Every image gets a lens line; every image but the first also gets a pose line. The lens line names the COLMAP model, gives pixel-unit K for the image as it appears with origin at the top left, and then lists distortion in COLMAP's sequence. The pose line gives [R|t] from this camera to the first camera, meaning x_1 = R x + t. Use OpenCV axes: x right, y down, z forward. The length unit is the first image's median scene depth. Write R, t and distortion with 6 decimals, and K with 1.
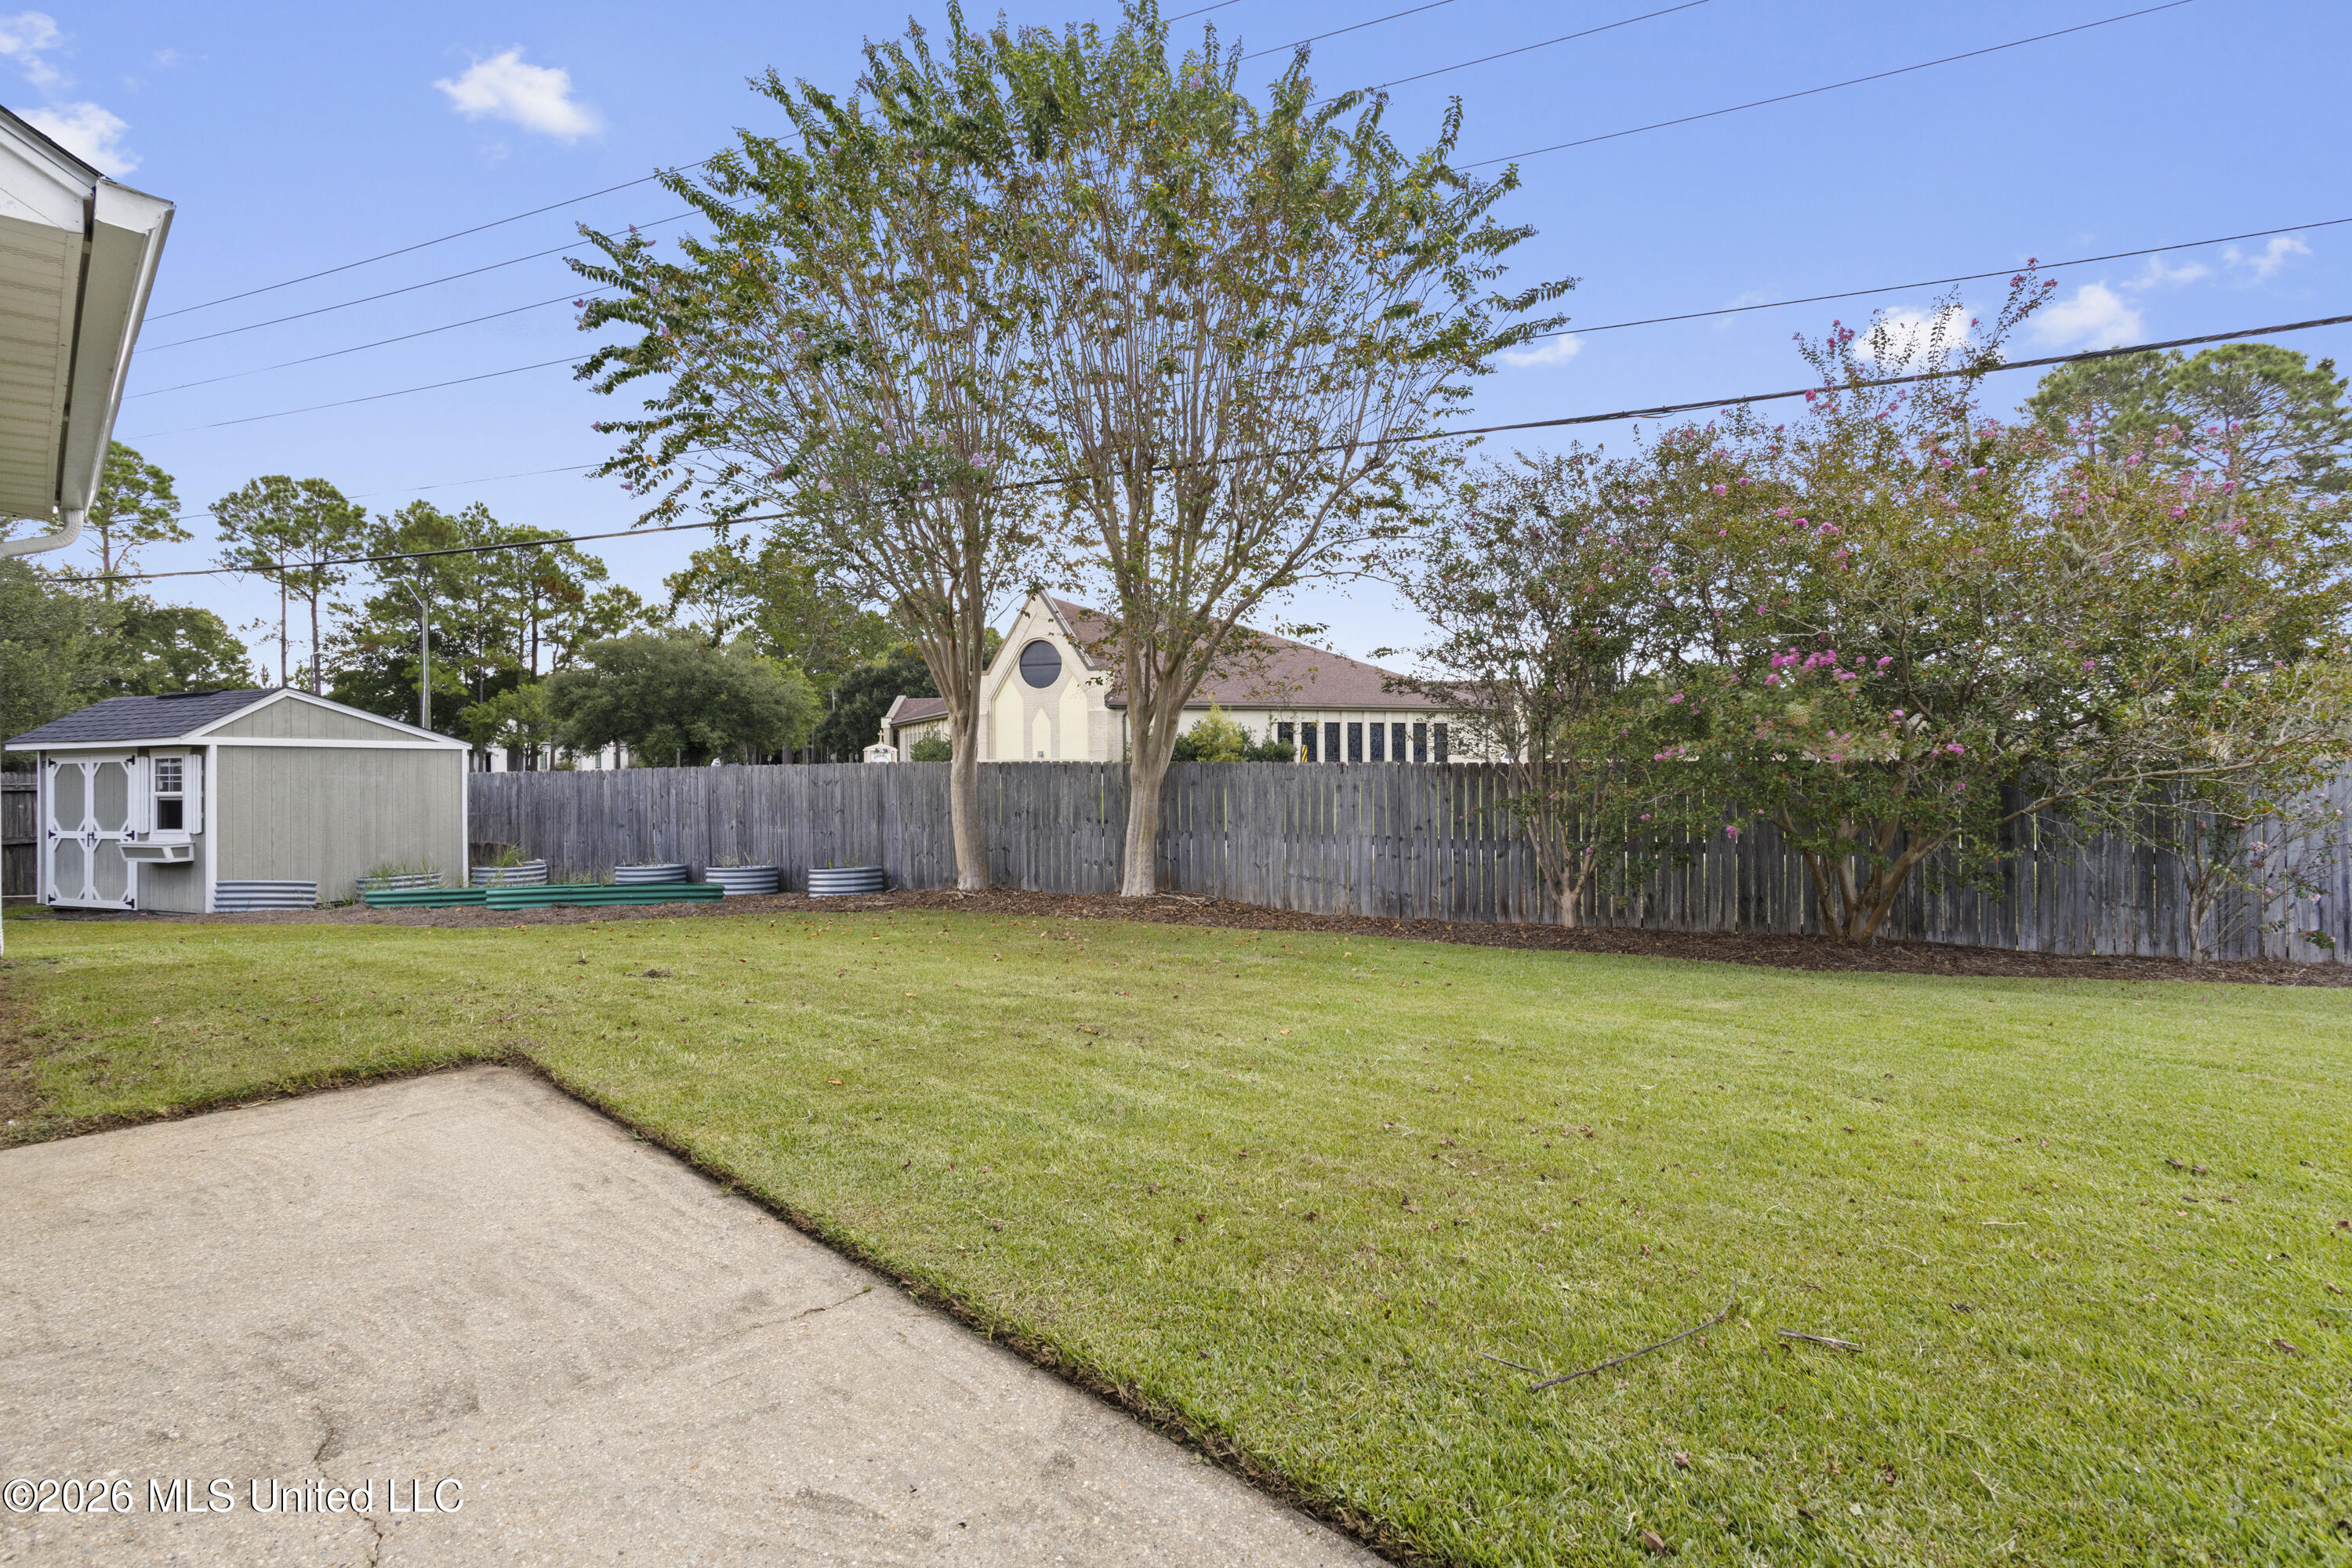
lens RADIAL K [[1138.0, 0, 1170.8], [0, 1138.0, 773.4], [0, 0, 1]] dist [-0.023172, 0.012709]
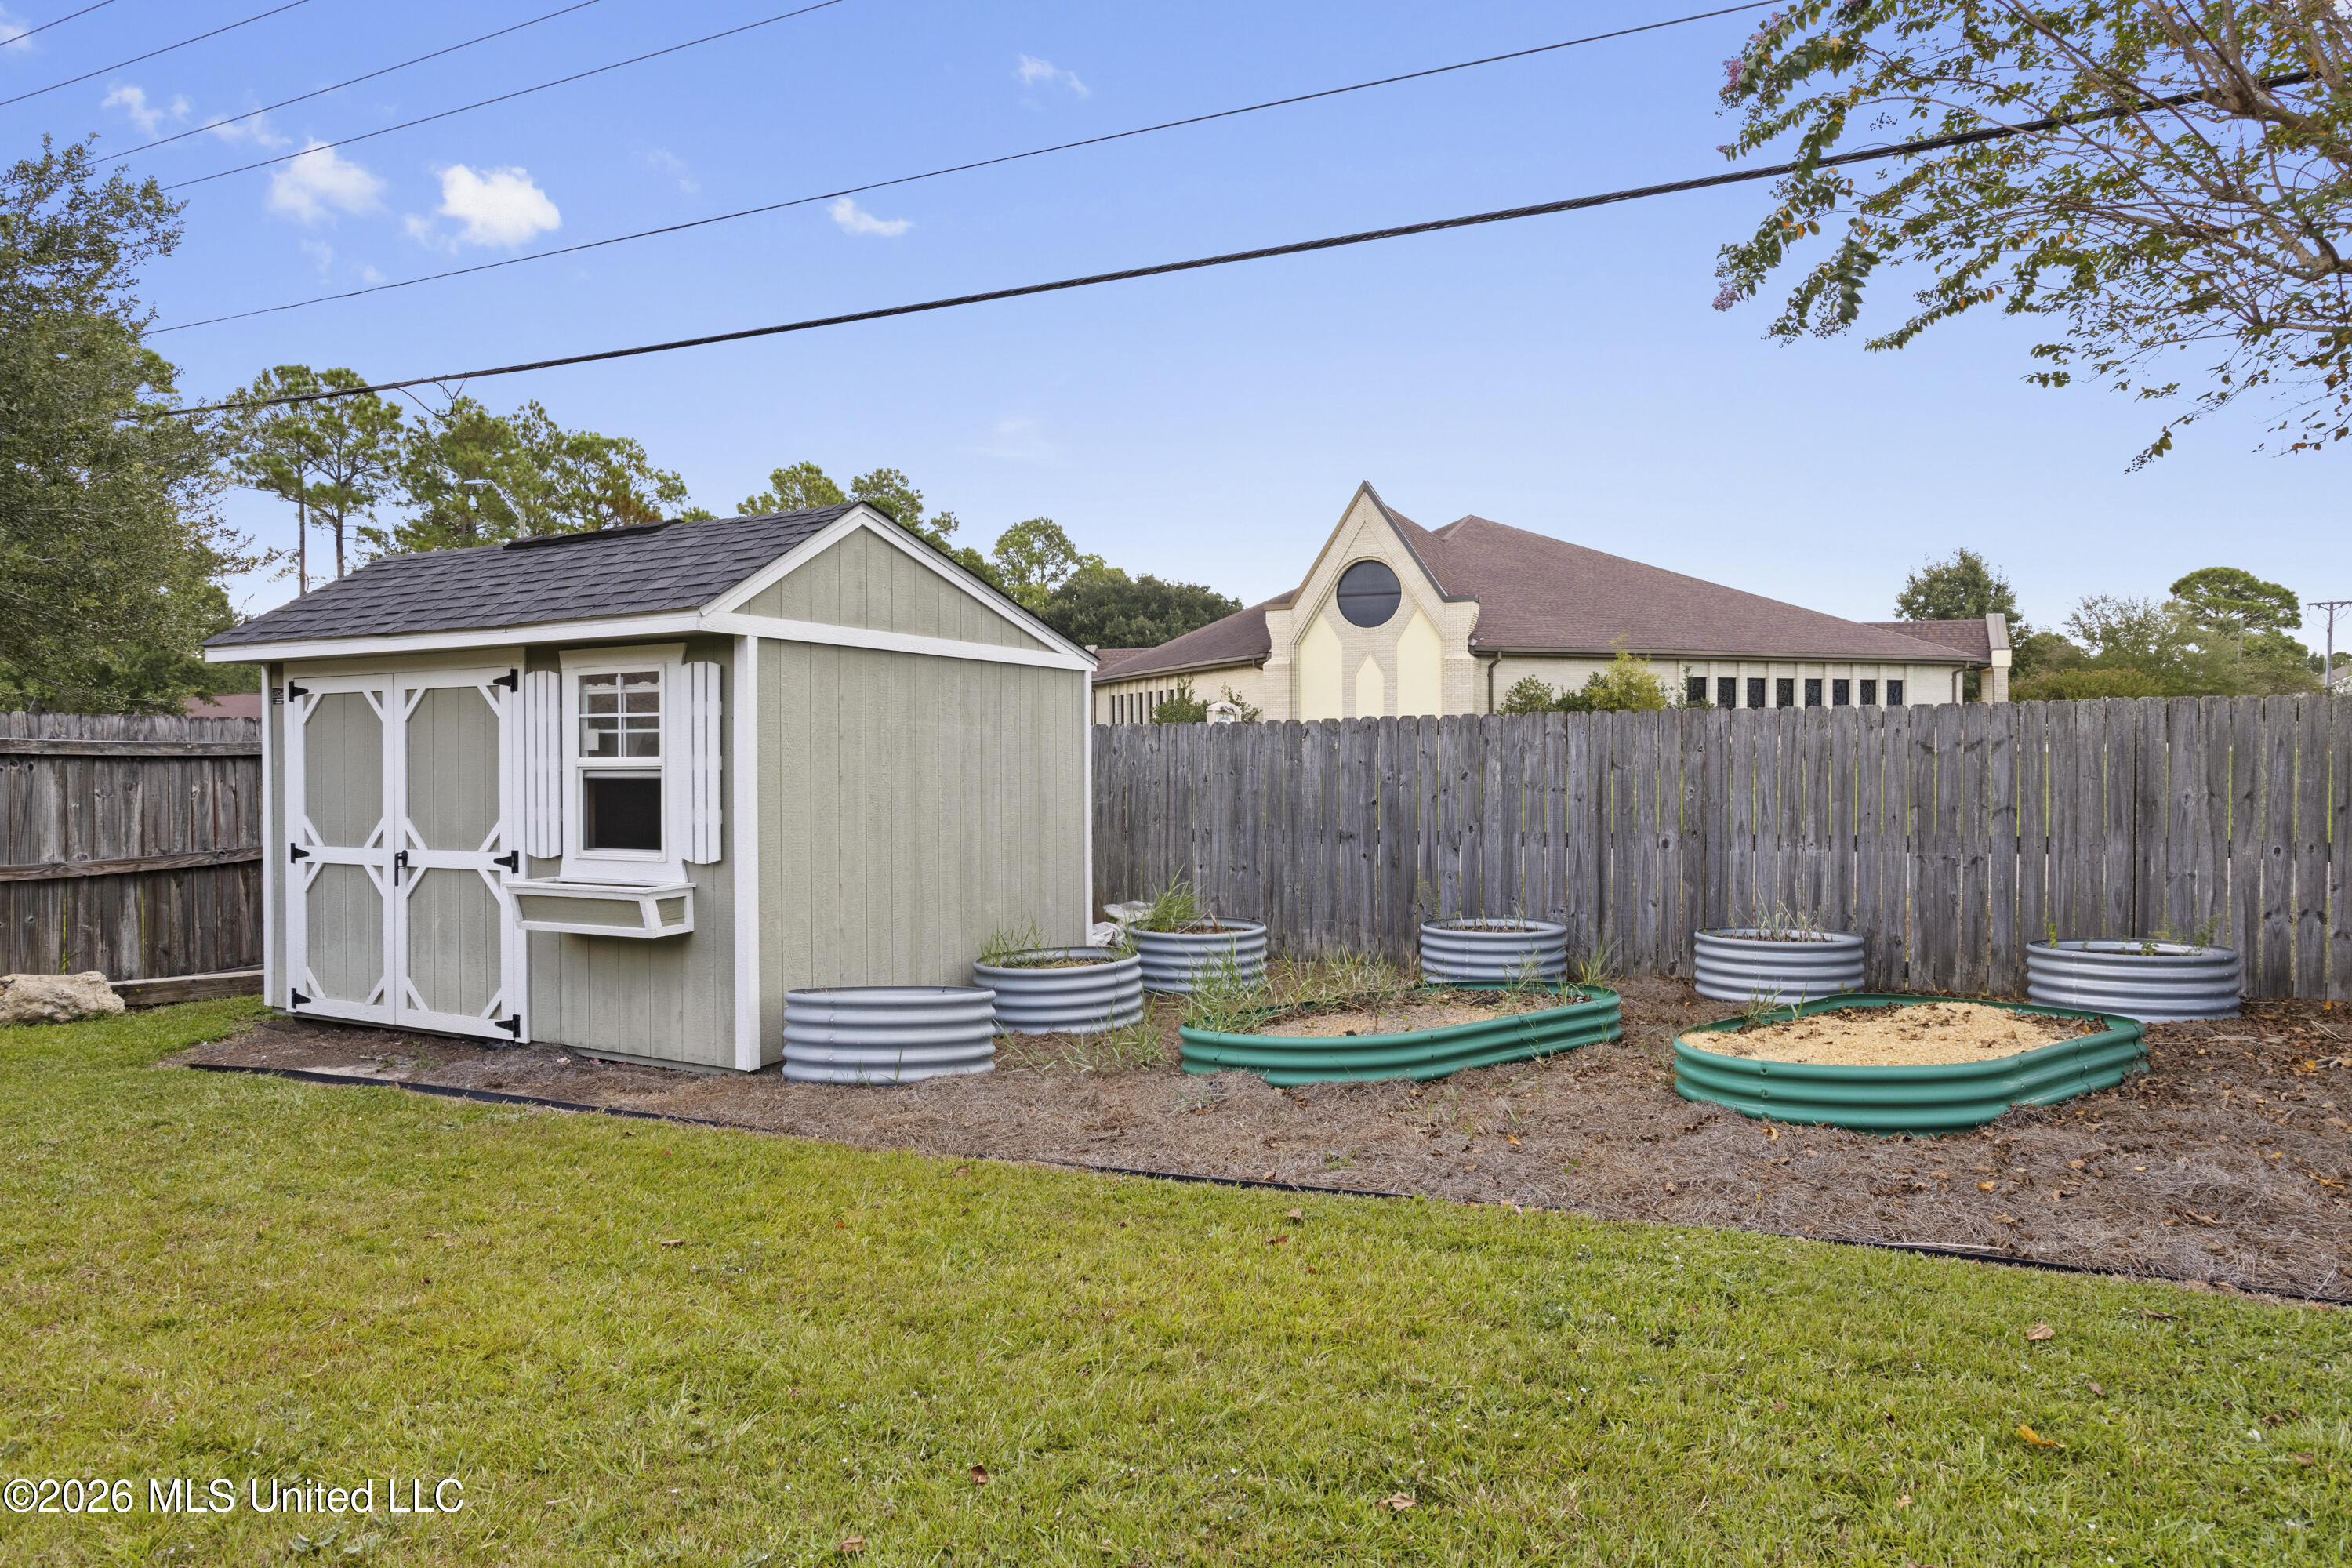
lens RADIAL K [[1376.6, 0, 1178.2], [0, 1376.6, 786.5], [0, 0, 1]] dist [-0.005433, 0.002338]
pose [[0.997117, 0.007928, -0.075470, -0.154011], [-0.006040, 0.999664, 0.025209, 0.003130], [0.075645, -0.024681, 0.996829, 0.123814]]
